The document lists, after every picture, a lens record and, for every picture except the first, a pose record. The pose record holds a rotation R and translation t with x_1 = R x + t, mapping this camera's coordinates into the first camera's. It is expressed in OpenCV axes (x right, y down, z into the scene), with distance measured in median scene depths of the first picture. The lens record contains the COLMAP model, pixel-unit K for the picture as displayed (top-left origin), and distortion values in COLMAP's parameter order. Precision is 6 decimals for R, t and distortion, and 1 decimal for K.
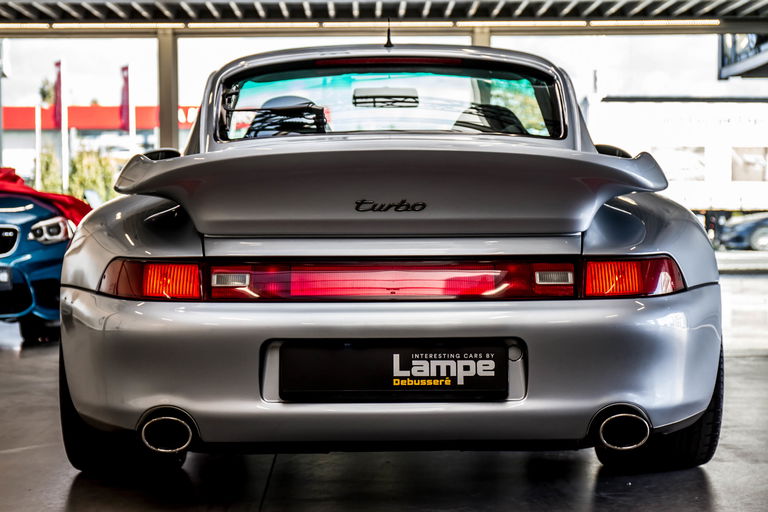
lens RADIAL K [[1896.4, 0, 384.0], [0, 1896.4, 256.0], [0, 0, 1]] dist [-0.300526, -0.216365]
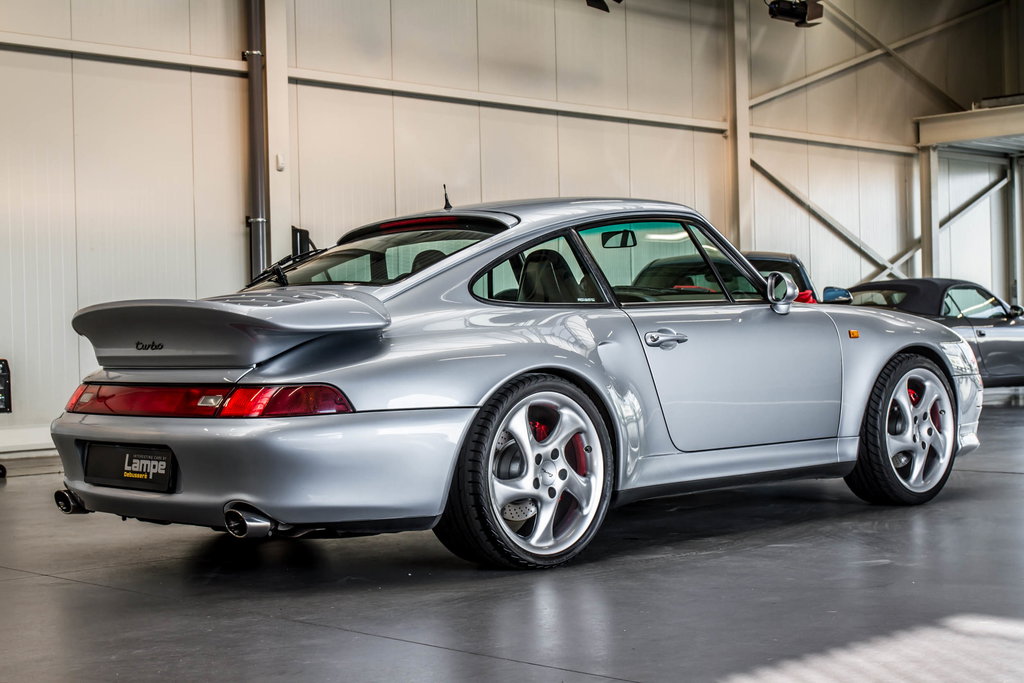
lens RADIAL K [[1633.4, 0, 512.0], [0, 1633.4, 341.5], [0, 0, 1]] dist [-0.024804, 0.003332]
pose [[0.690148, -0.005544, -0.723647, 1.059201], [0.001822, 0.999981, -0.005923, -0.022528], [0.723666, 0.002769, 0.690145, 0.382838]]
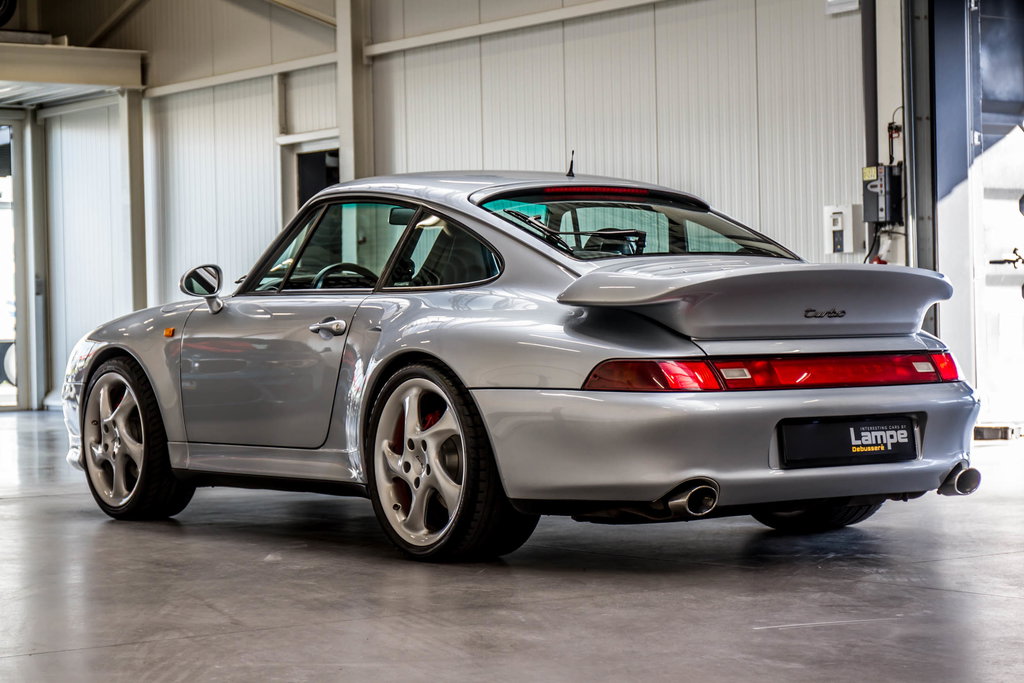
lens RADIAL K [[2528.6, 0, 512.0], [0, 2528.6, 341.5], [0, 0, 1]] dist [-0.300526, -0.216365]
pose [[0.822859, -0.010960, 0.568140, -1.156146], [0.024294, 0.999578, -0.015902, 0.014648], [-0.567726, 0.026887, 0.822778, -0.279270]]
